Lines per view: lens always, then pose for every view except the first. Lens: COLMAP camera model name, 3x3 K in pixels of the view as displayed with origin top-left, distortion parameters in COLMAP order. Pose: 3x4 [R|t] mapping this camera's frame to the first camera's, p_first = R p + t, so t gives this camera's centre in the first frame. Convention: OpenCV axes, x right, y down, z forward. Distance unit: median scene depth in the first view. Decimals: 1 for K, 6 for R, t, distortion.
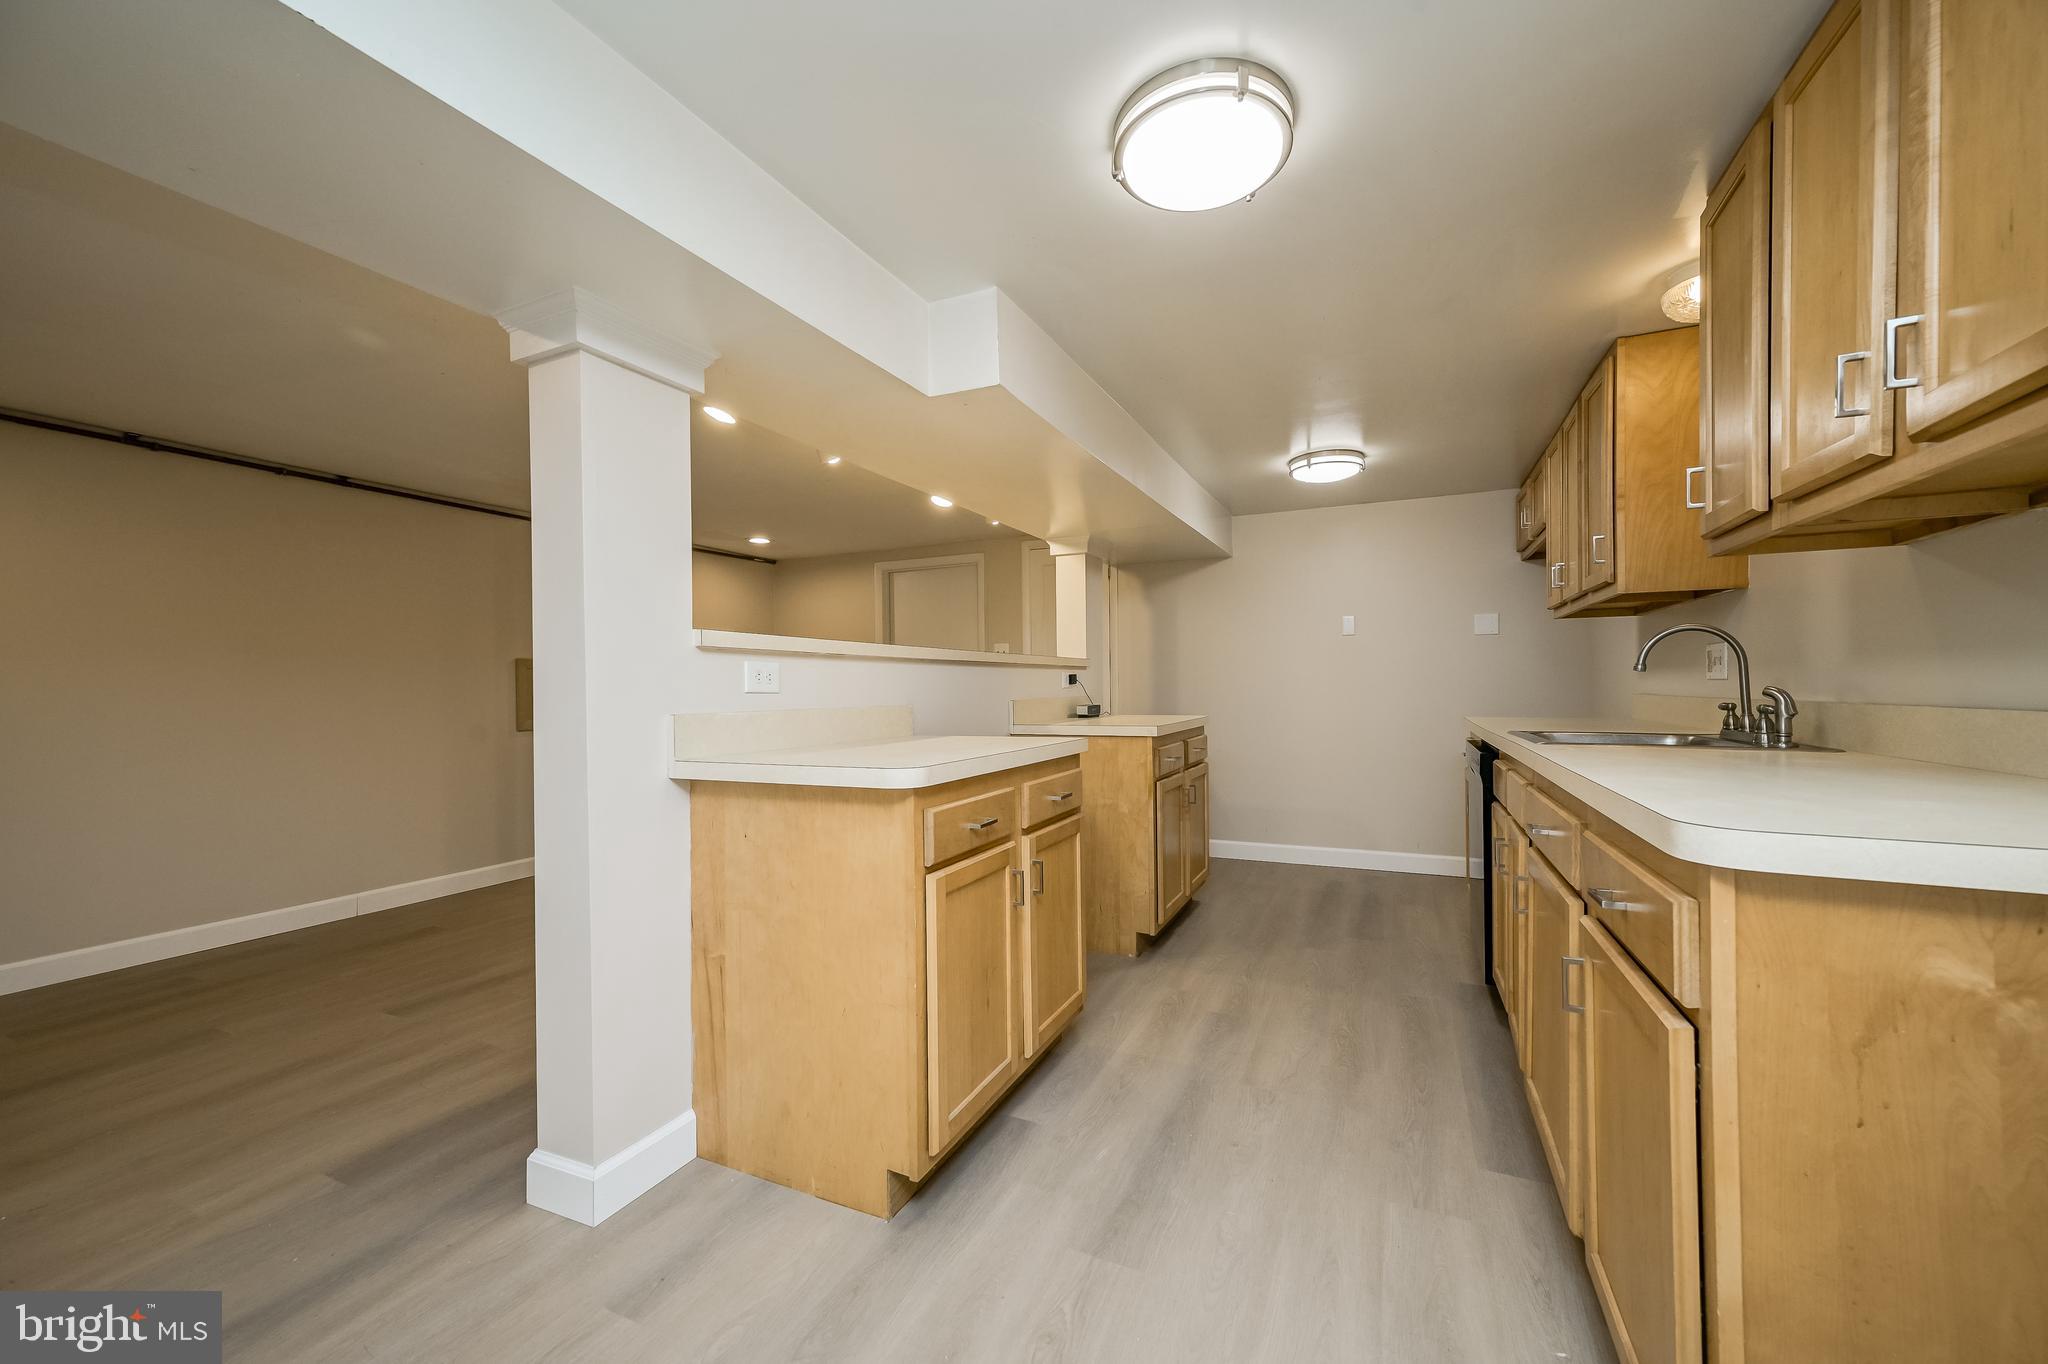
lens RADIAL K [[824.5, 0, 1033.5], [0, 824.5, 679.3], [0, 0, 1]] dist [-0.009843, 0.000268]
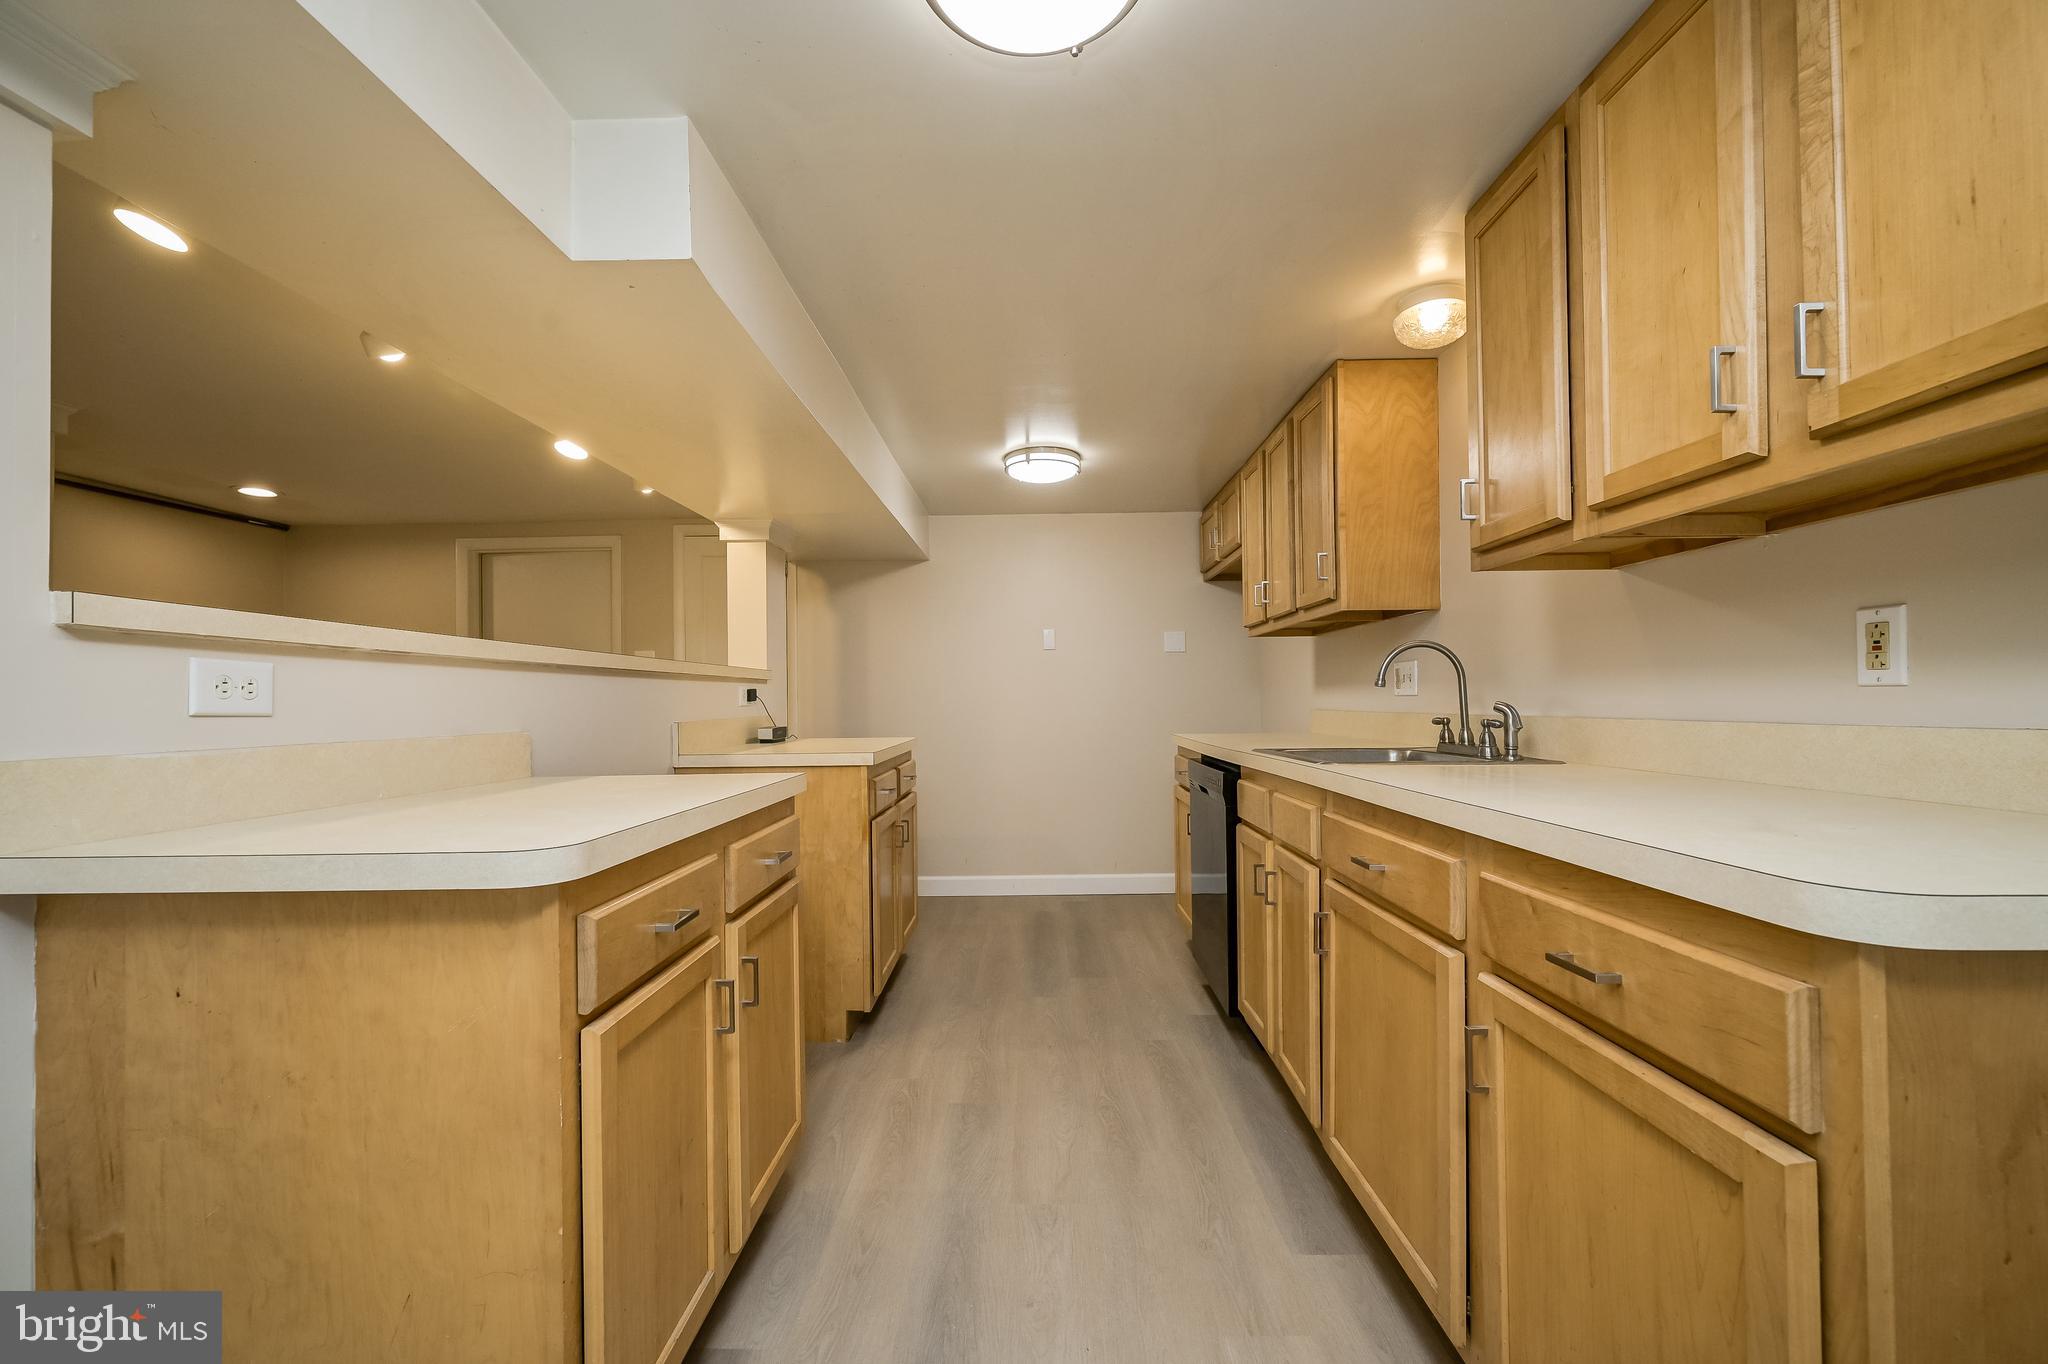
lens RADIAL K [[824.5, 0, 1026.3], [0, 824.5, 687.6], [0, 0, 1]] dist [-0.009843, 0.000268]
pose [[0.911302, 0.005570, 0.411700, -0.063665], [-0.000749, 0.999929, -0.011871, 0.003158], [-0.411737, 0.010510, 0.911242, 0.260654]]
